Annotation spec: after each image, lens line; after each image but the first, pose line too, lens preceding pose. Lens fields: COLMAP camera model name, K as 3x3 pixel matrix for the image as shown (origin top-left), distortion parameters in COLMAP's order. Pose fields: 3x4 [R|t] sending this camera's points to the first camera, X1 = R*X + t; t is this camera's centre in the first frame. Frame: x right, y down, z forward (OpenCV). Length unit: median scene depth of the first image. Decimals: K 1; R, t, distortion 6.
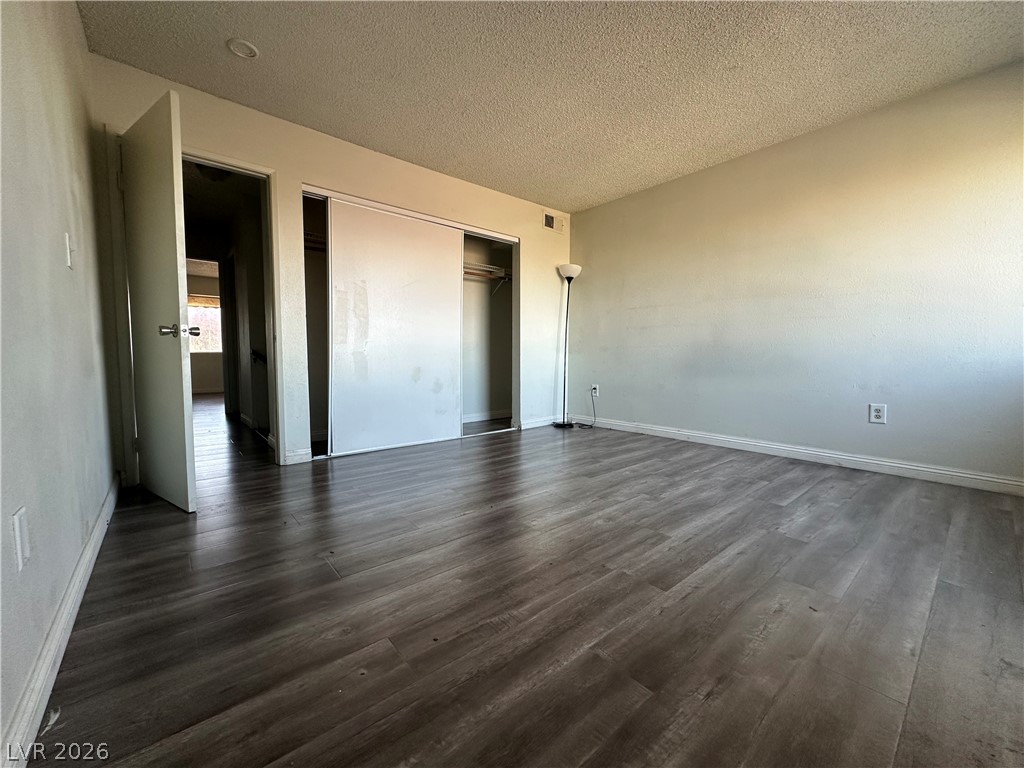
lens RADIAL K [[406.7, 0, 510.8], [0, 406.7, 384.5], [0, 0, 1]] dist [-0.002248, 0.000599]
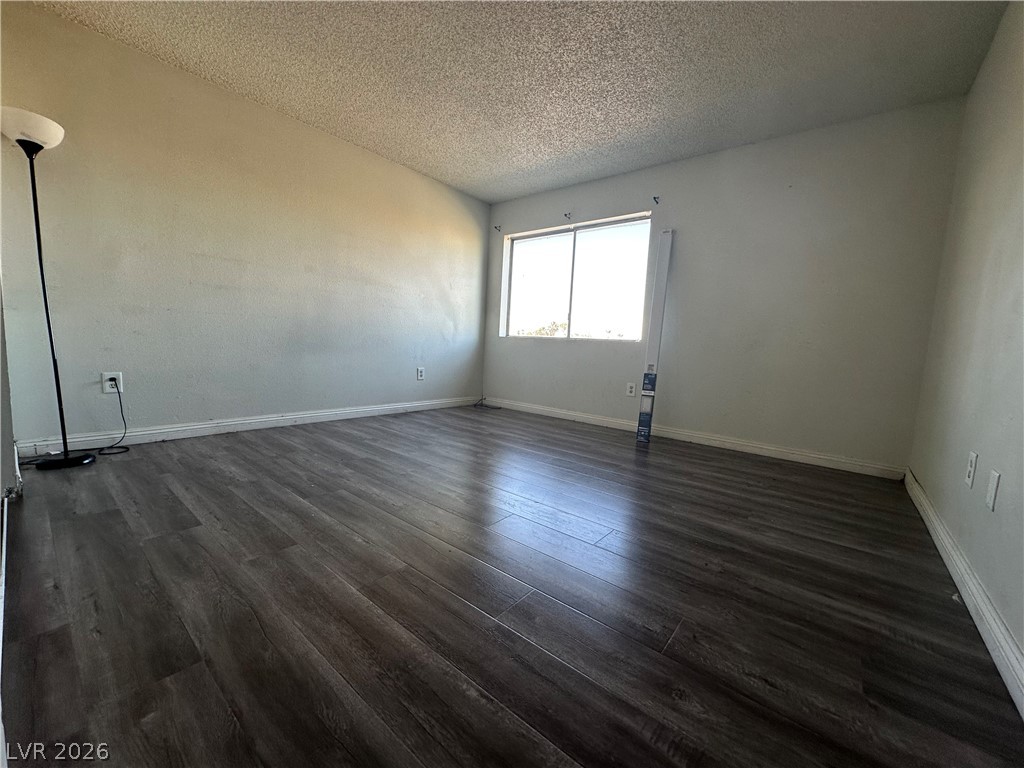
lens RADIAL K [[406.7, 0, 513.2], [0, 406.7, 382.4], [0, 0, 1]] dist [-0.002248, 0.000599]
pose [[-0.174971, -0.106955, 0.978747, -0.676641], [0.013652, 0.993723, 0.111032, -0.062639], [-0.984479, 0.032789, -0.172413, 0.868186]]
